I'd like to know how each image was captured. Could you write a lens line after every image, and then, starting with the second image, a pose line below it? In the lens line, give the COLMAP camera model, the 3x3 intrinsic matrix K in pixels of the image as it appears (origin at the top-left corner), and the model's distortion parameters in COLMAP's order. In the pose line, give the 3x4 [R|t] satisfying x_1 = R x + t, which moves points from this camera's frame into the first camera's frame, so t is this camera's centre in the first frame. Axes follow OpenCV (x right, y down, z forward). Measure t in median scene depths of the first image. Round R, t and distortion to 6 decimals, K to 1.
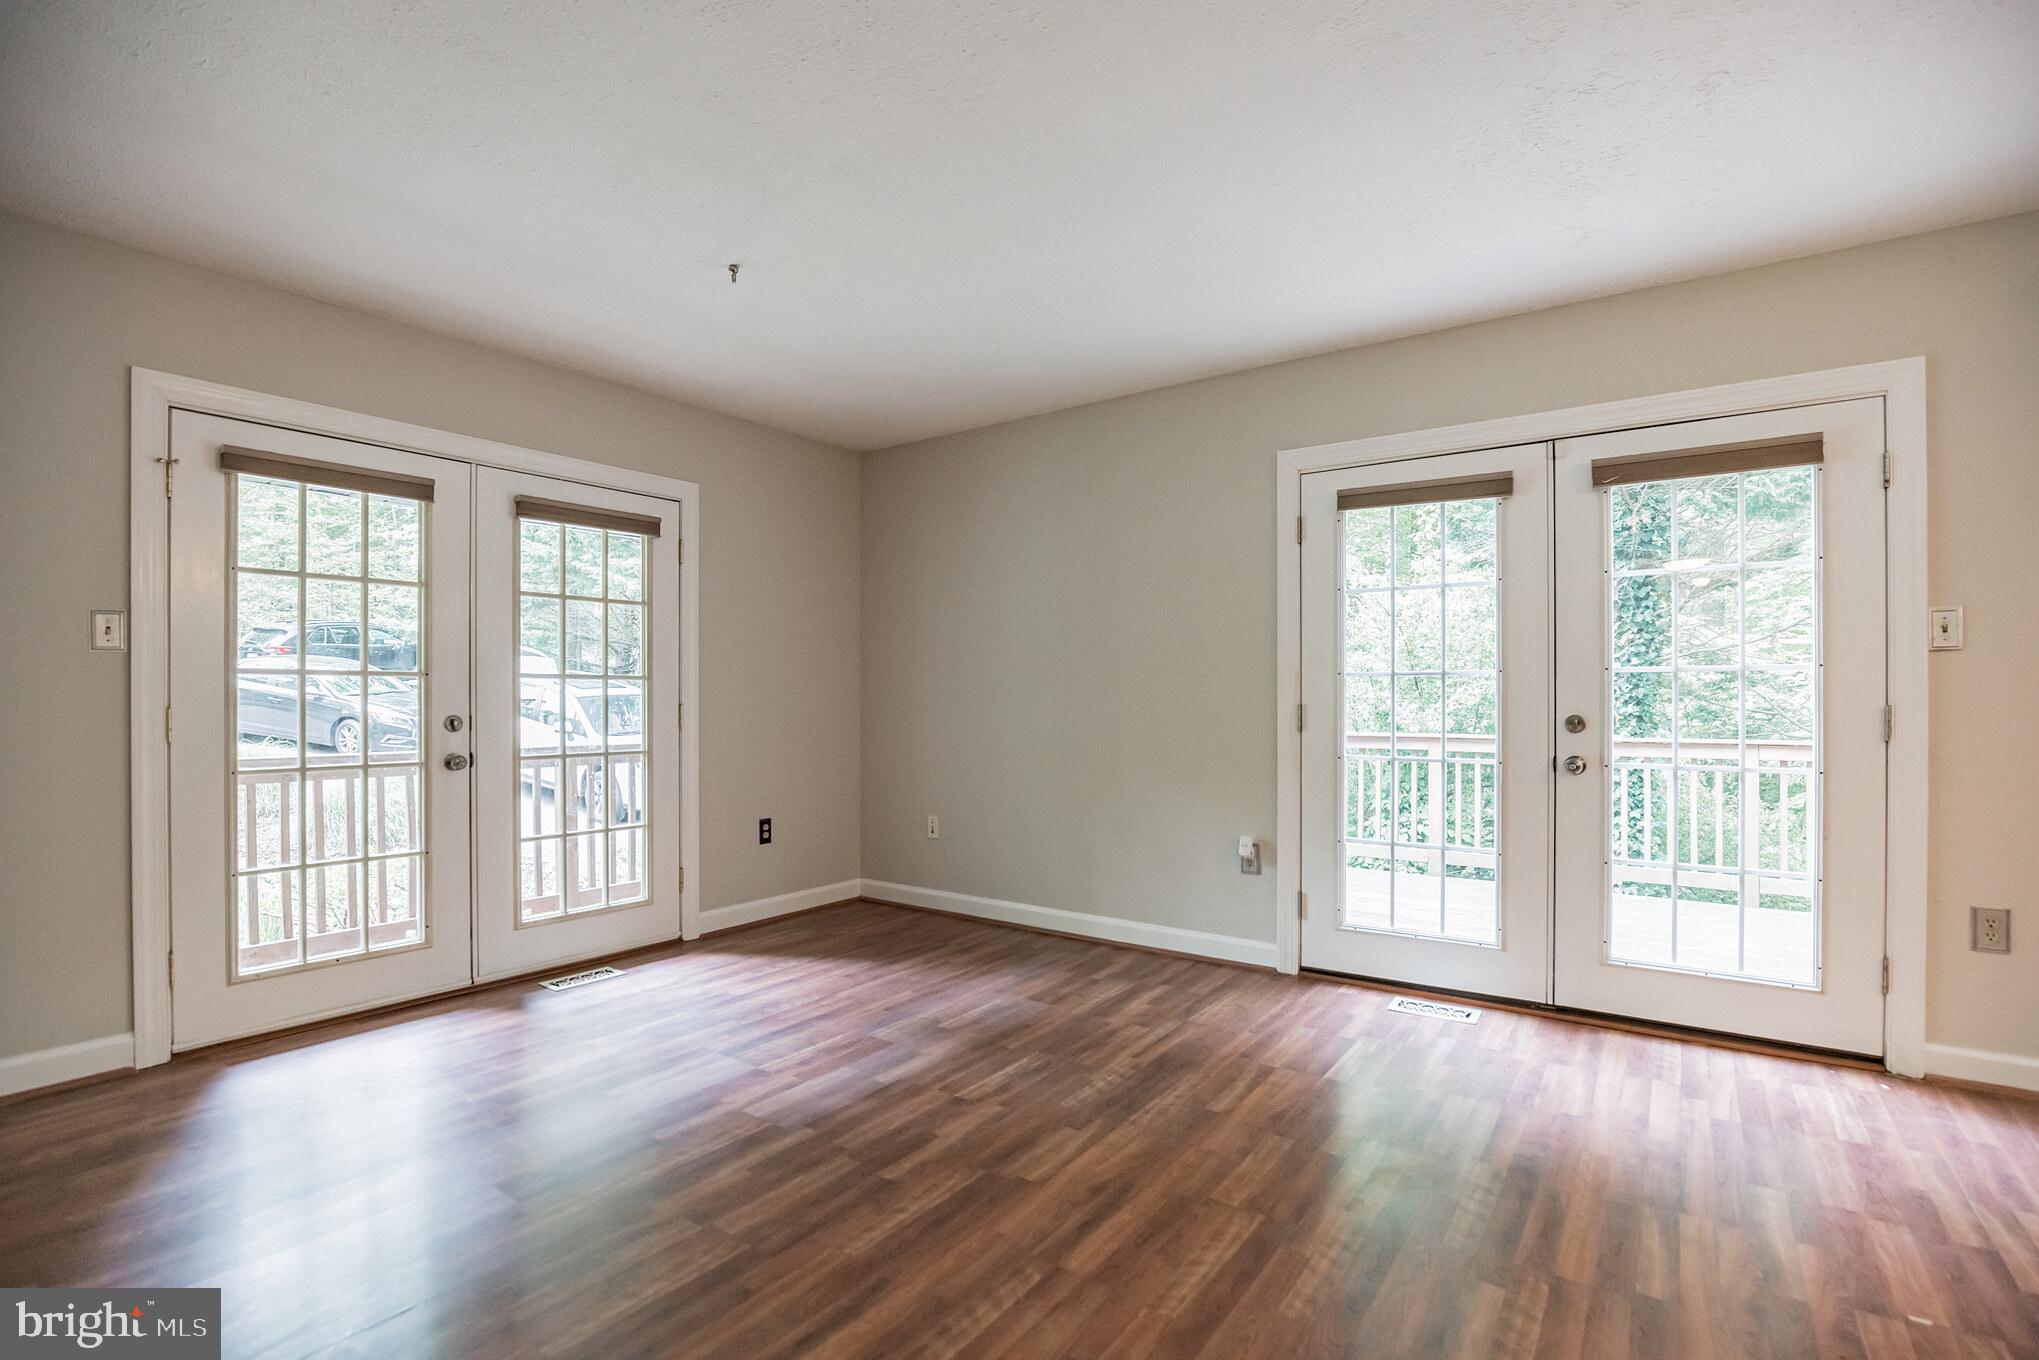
lens RADIAL K [[950.3, 0, 1012.7], [0, 950.3, 699.7], [0, 0, 1]] dist [-0.026776, -0.000722]
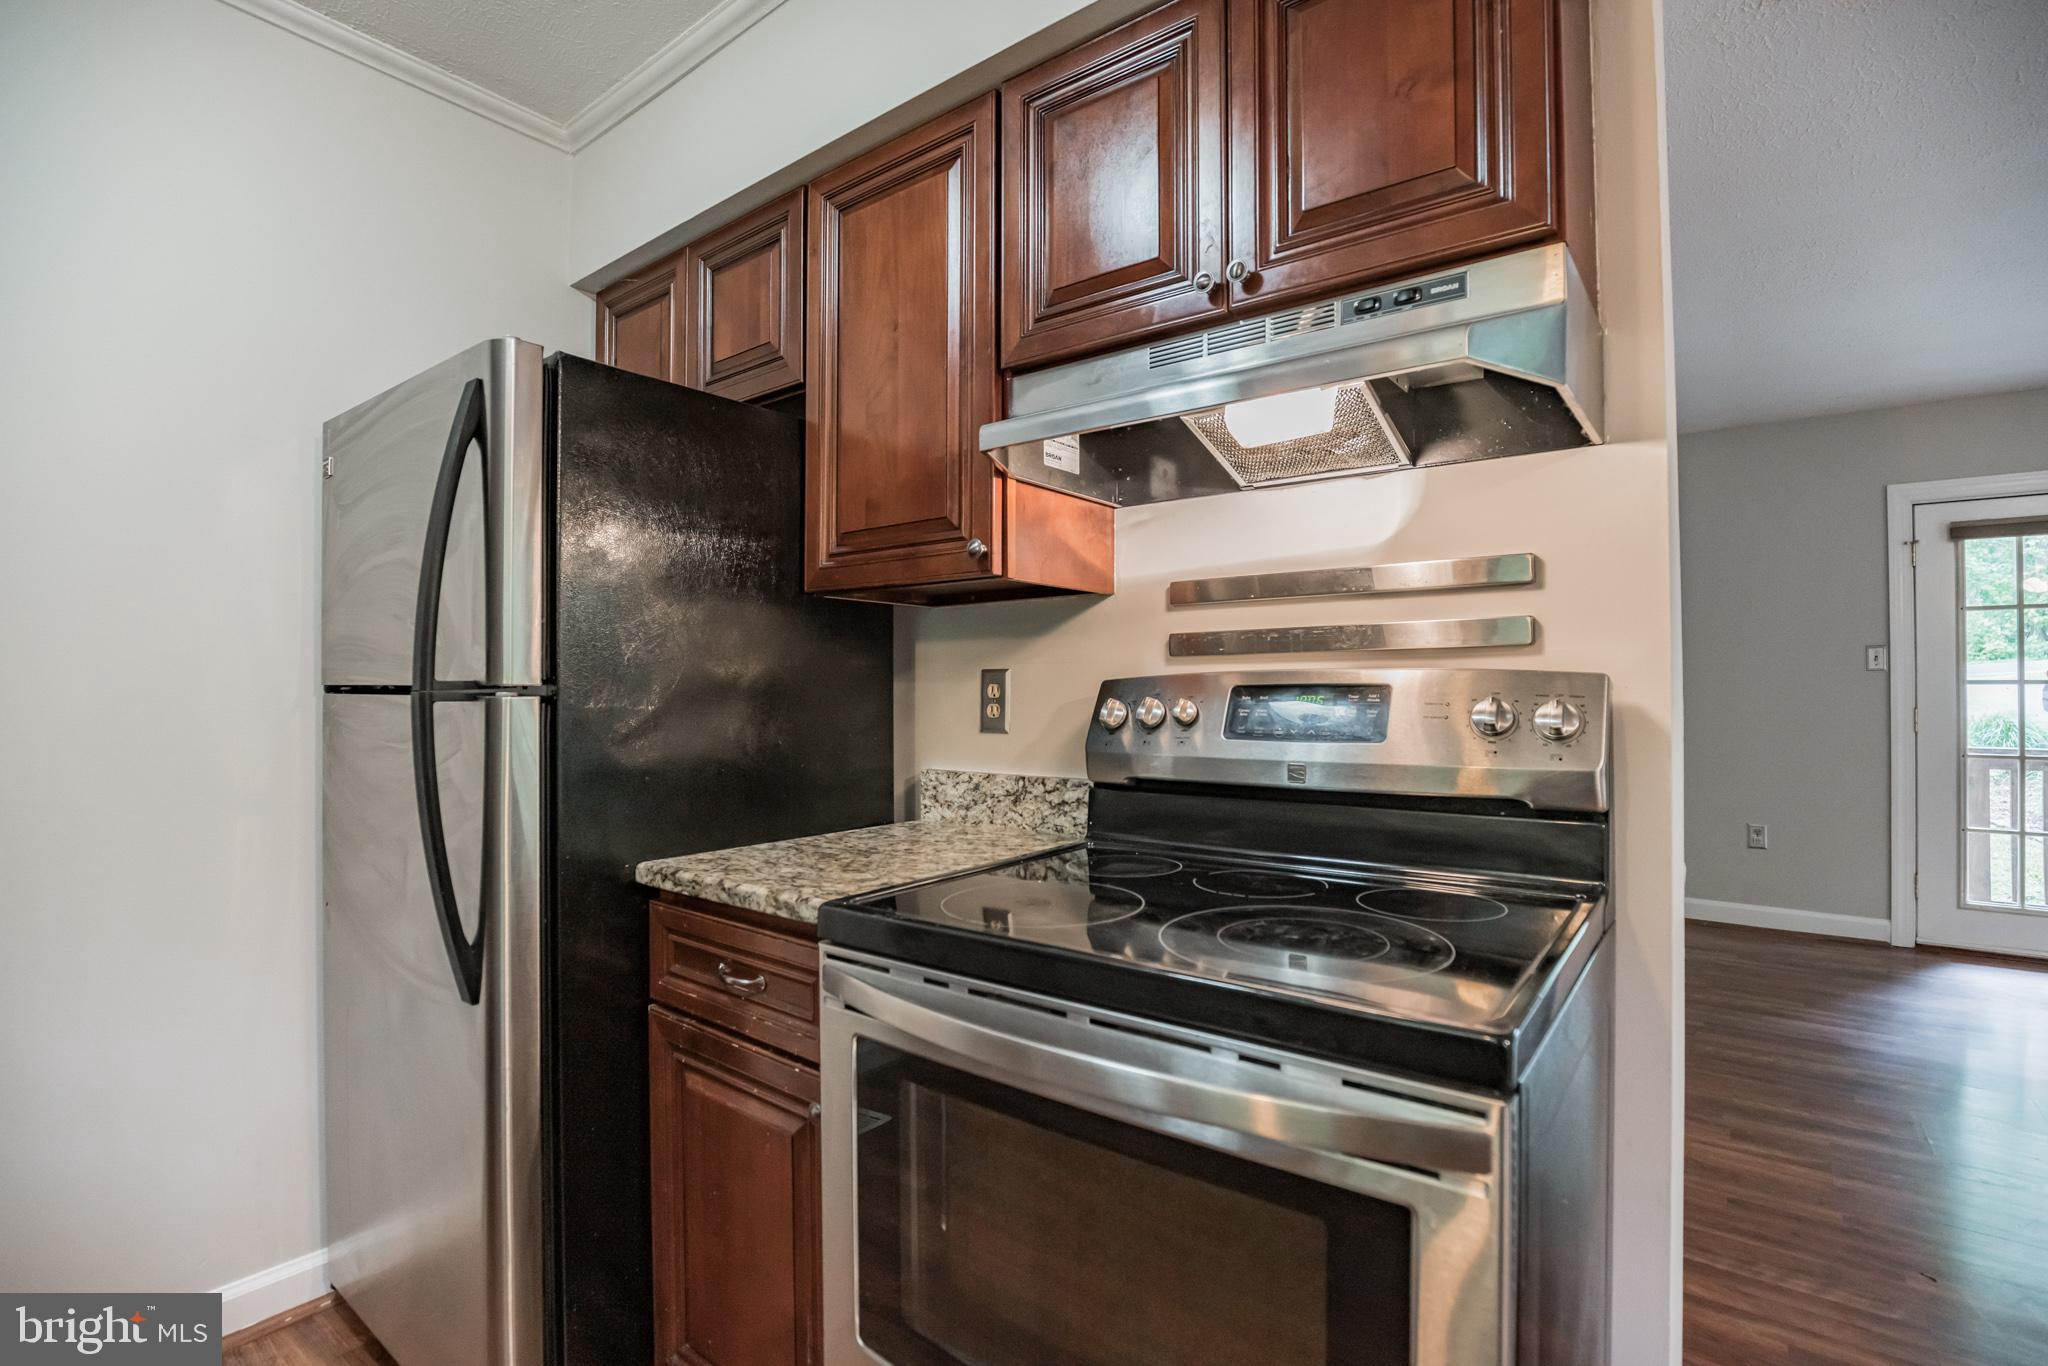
lens RADIAL K [[935.7, 0, 1014.7], [0, 935.7, 678.4], [0, 0, 1]] dist [-0.033384, -0.001482]
pose [[-0.044748, -0.011808, -0.998929, 0.501520], [-0.003277, 0.999926, -0.011673, -0.014667], [0.998993, 0.002752, -0.044783, -0.313506]]
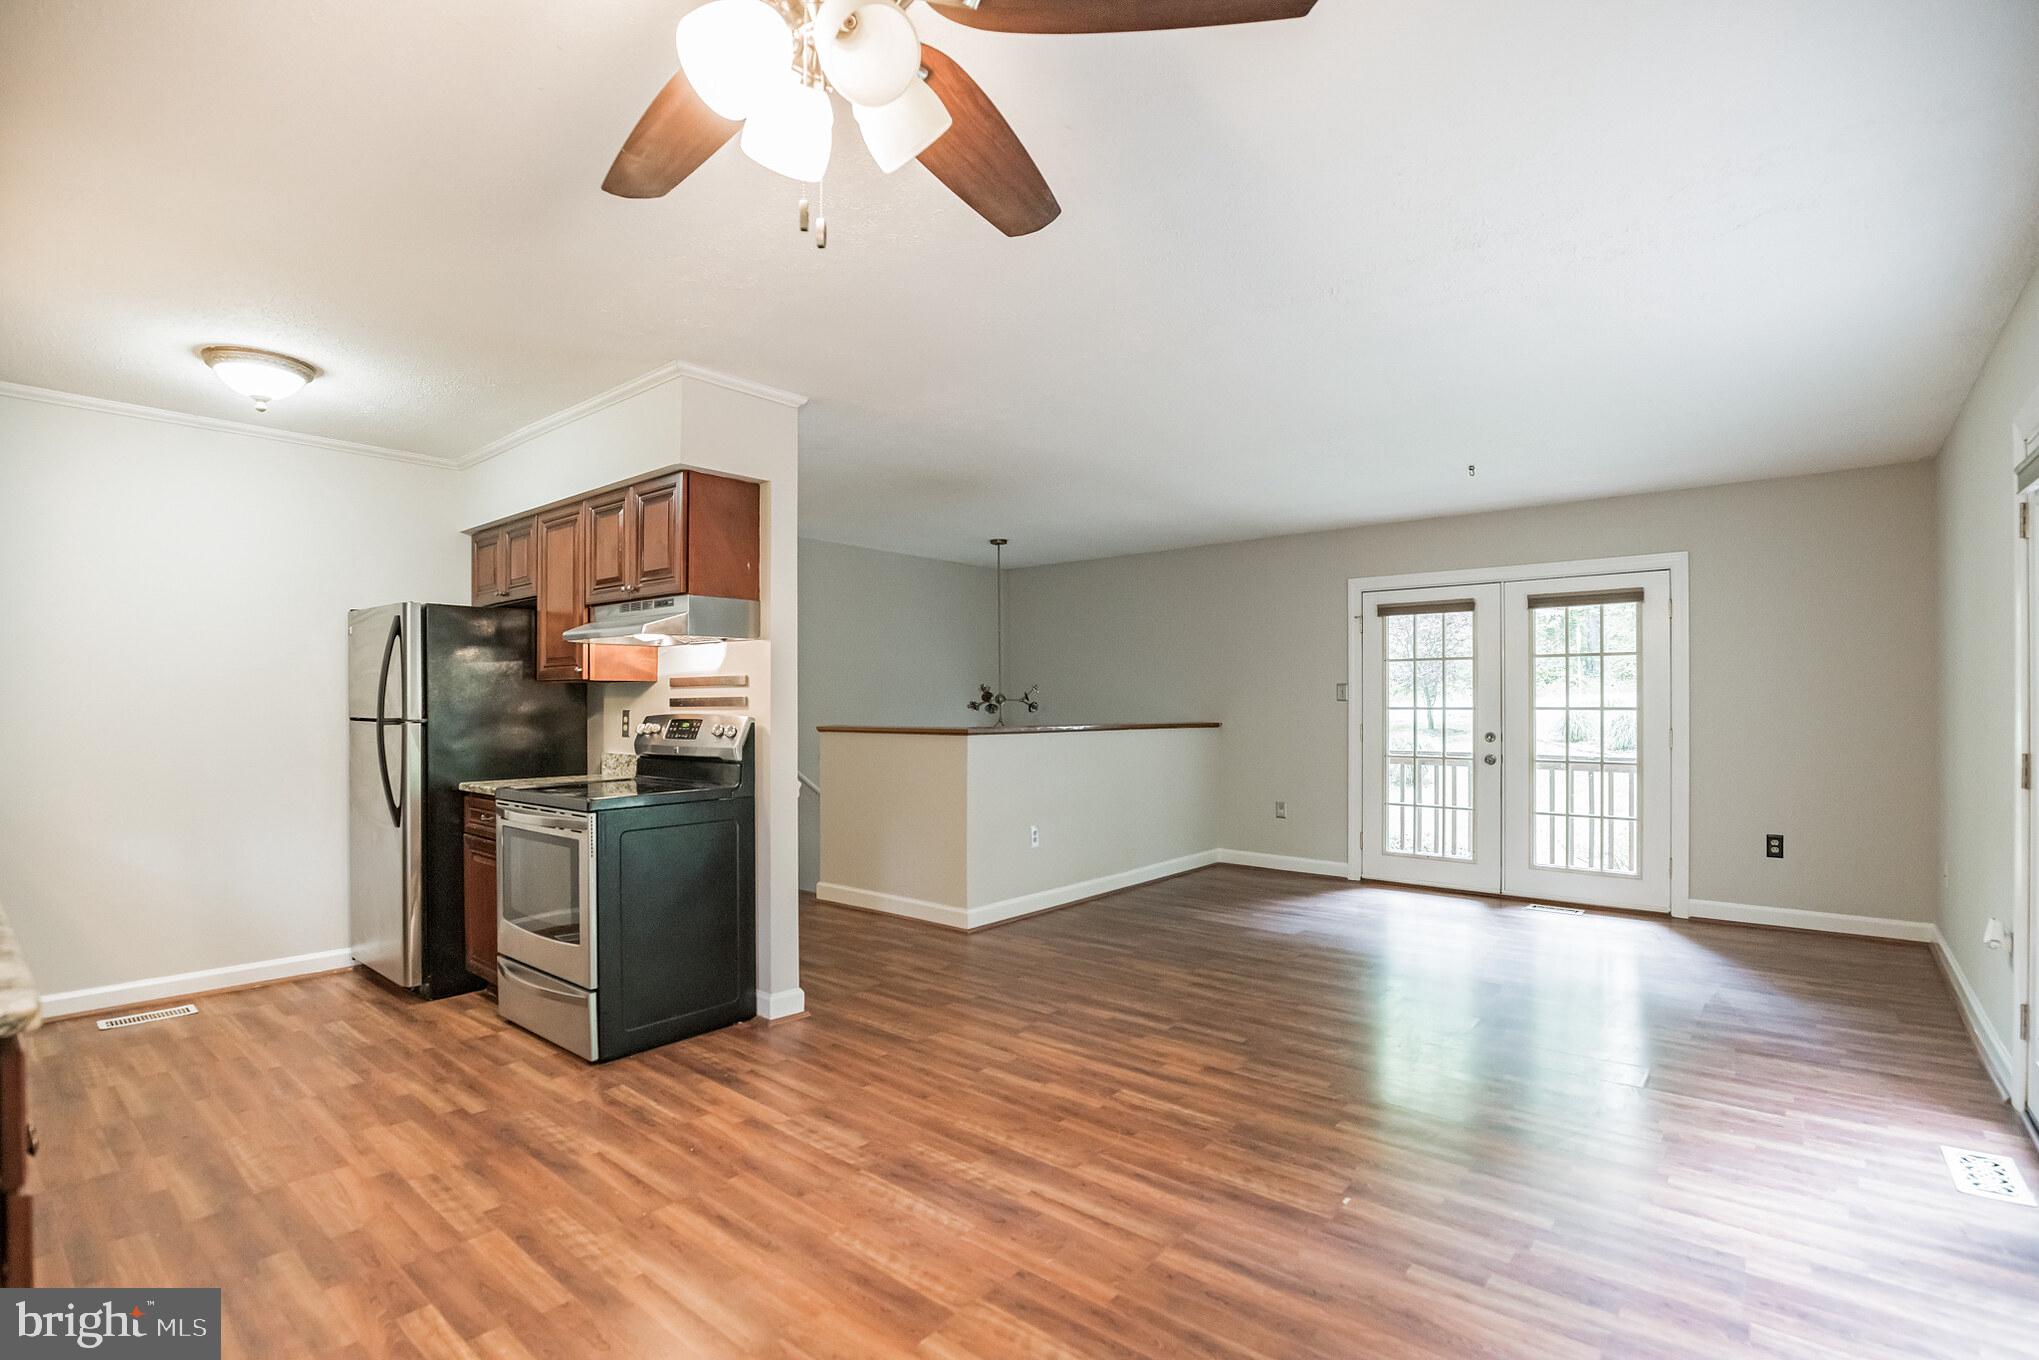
lens RADIAL K [[950.3, 0, 1046.3], [0, 950.3, 707.0], [0, 0, 1]] dist [-0.026776, -0.000722]
pose [[-0.064646, 0.004639, -0.997898, 1.232384], [-0.001425, 0.999988, 0.004741, -0.037983], [0.997907, 0.001728, -0.064638, 0.319778]]
